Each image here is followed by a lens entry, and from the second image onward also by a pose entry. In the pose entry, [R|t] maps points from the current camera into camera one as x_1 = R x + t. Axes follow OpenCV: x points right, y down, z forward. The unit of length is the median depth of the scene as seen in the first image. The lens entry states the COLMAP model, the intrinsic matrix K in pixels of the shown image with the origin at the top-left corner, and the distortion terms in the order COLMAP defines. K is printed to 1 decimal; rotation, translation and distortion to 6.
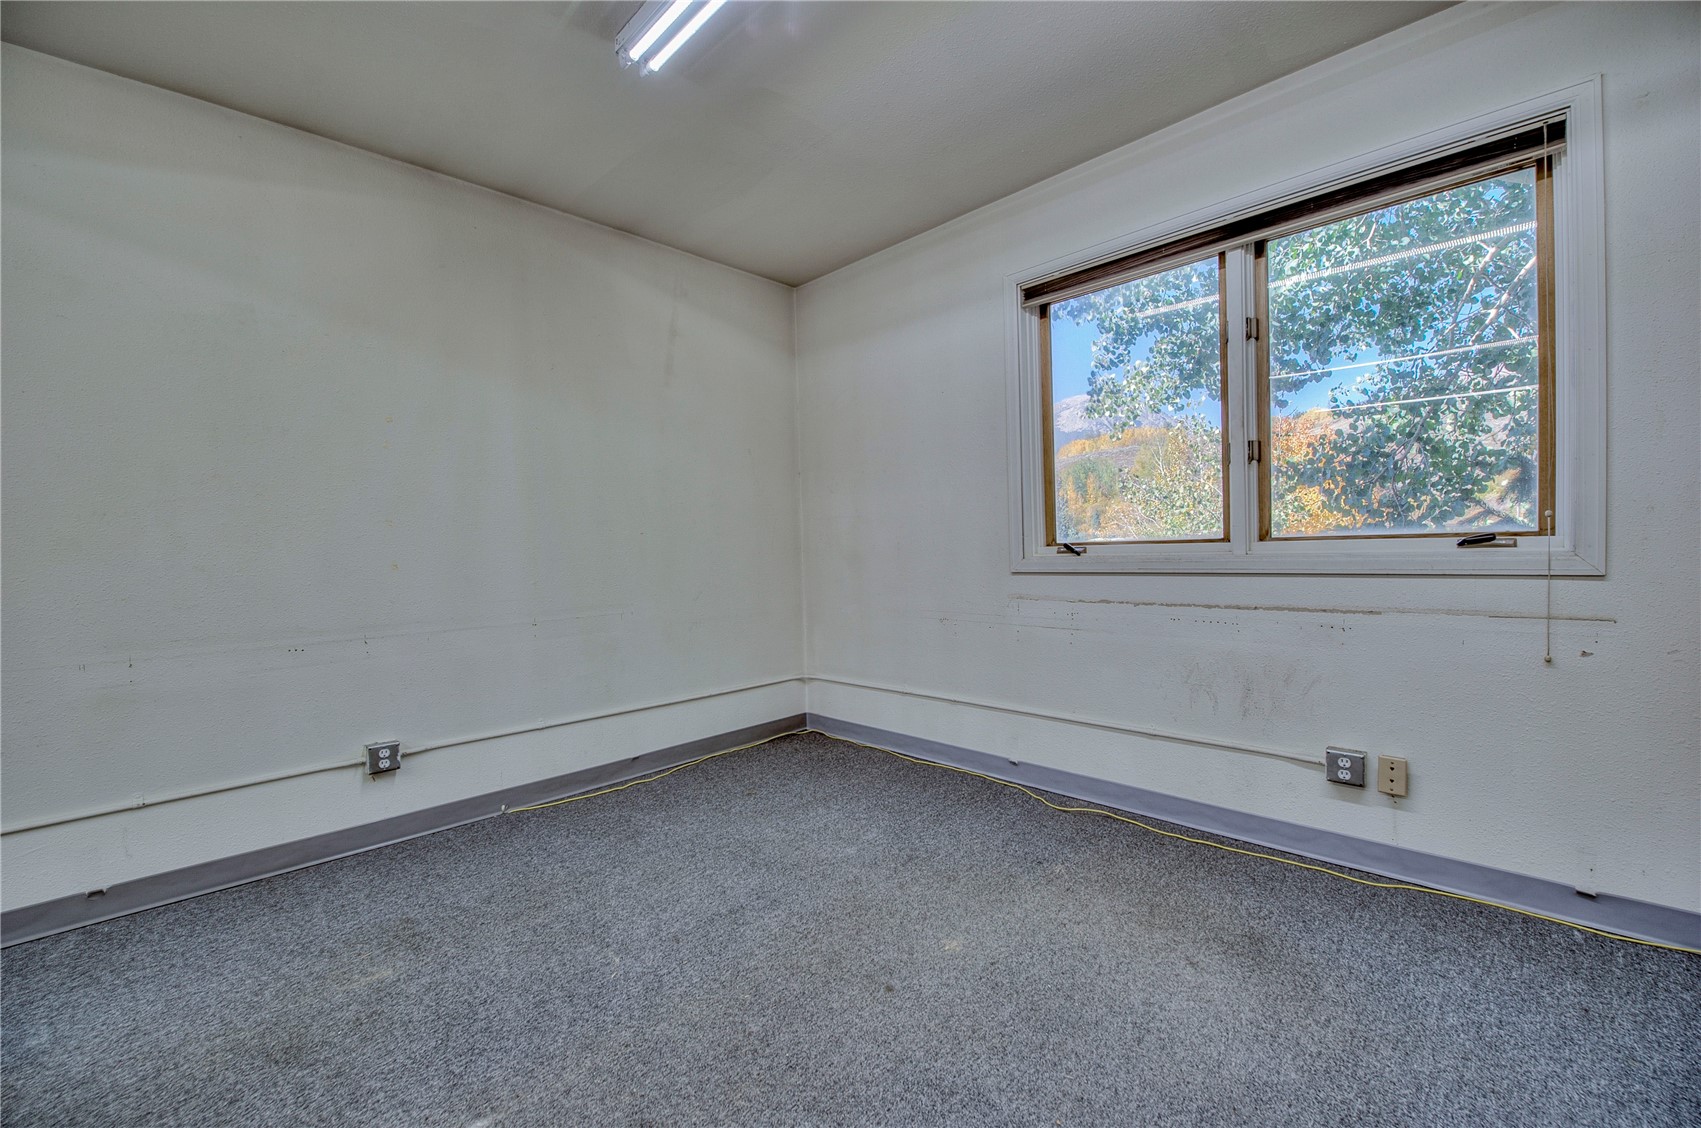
lens RADIAL K [[679.6, 0, 857.0], [0, 679.6, 562.4], [0, 0, 1]] dist [-0.018467, -0.000386]
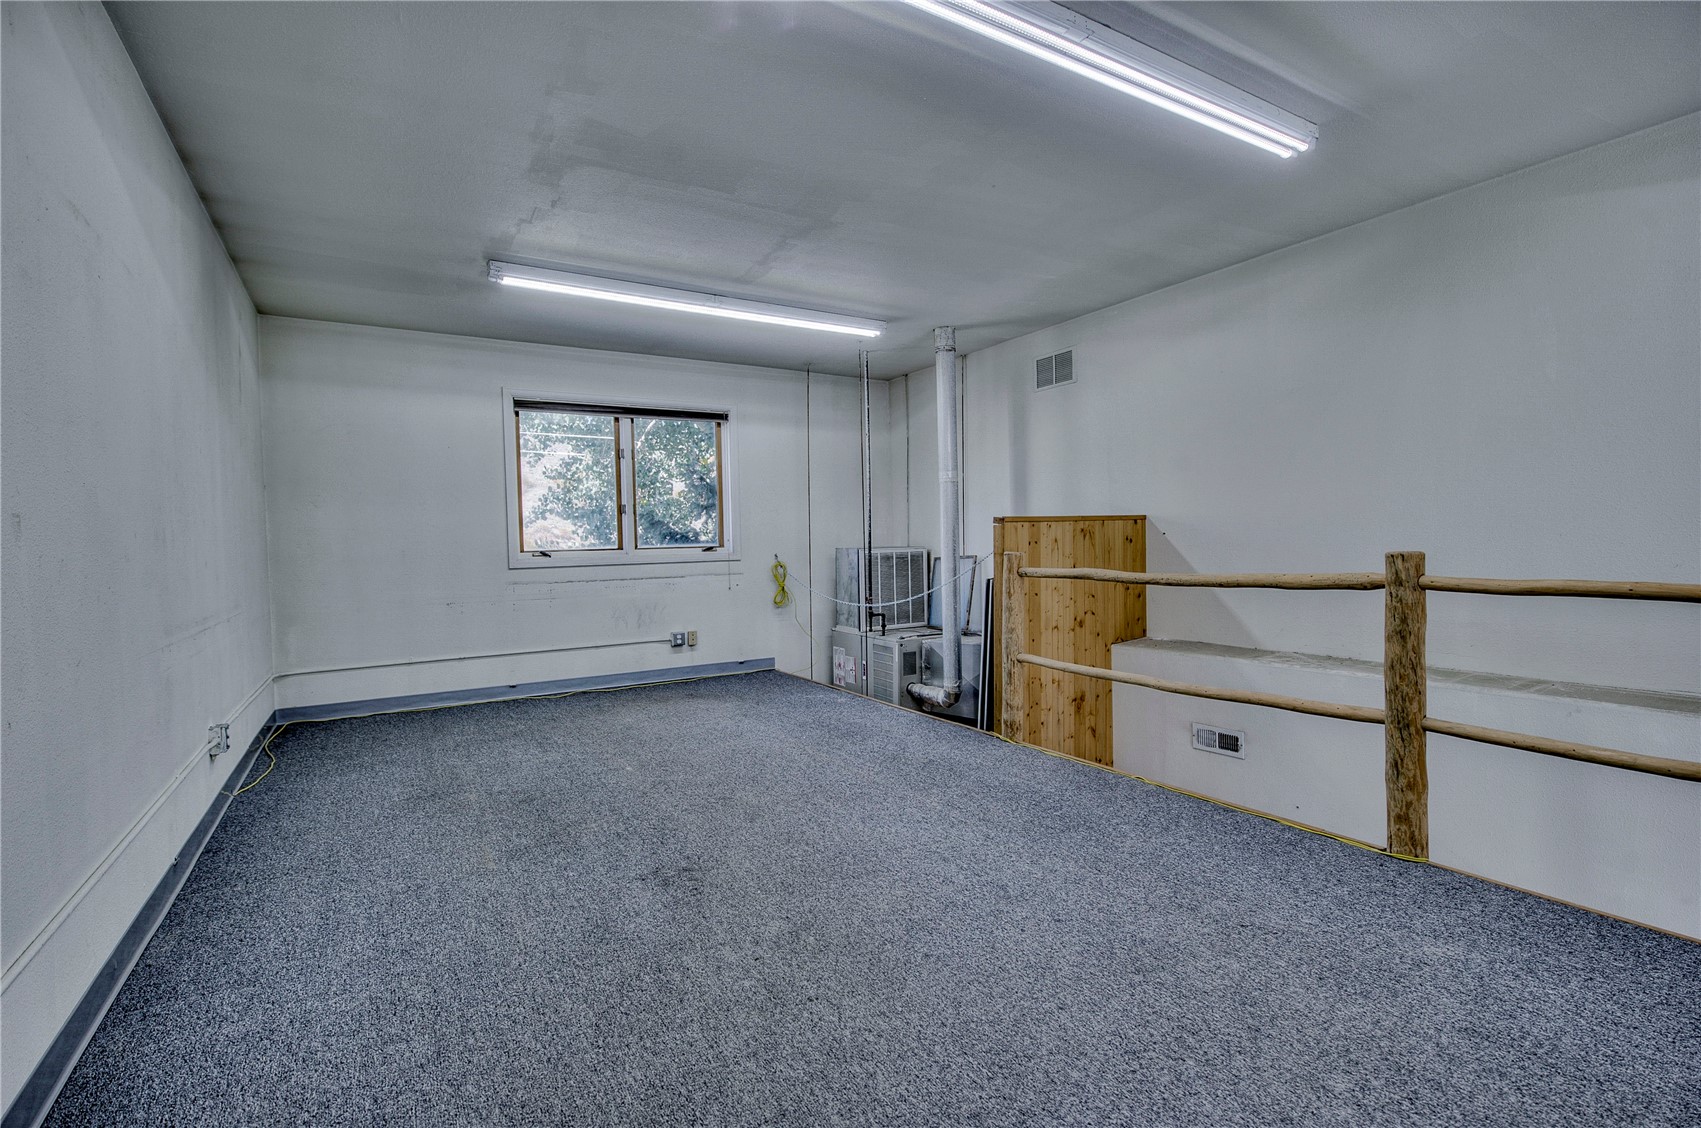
lens RADIAL K [[789.1, 0, 850.5], [0, 789.1, 564.0], [0, 0, 1]] dist [0.000060, 0.000002]
pose [[0.242152, -0.004866, 0.970226, -1.700780], [0.040674, 0.999159, -0.005140, 0.056878], [-0.969385, 0.040708, 0.242147, -0.305013]]
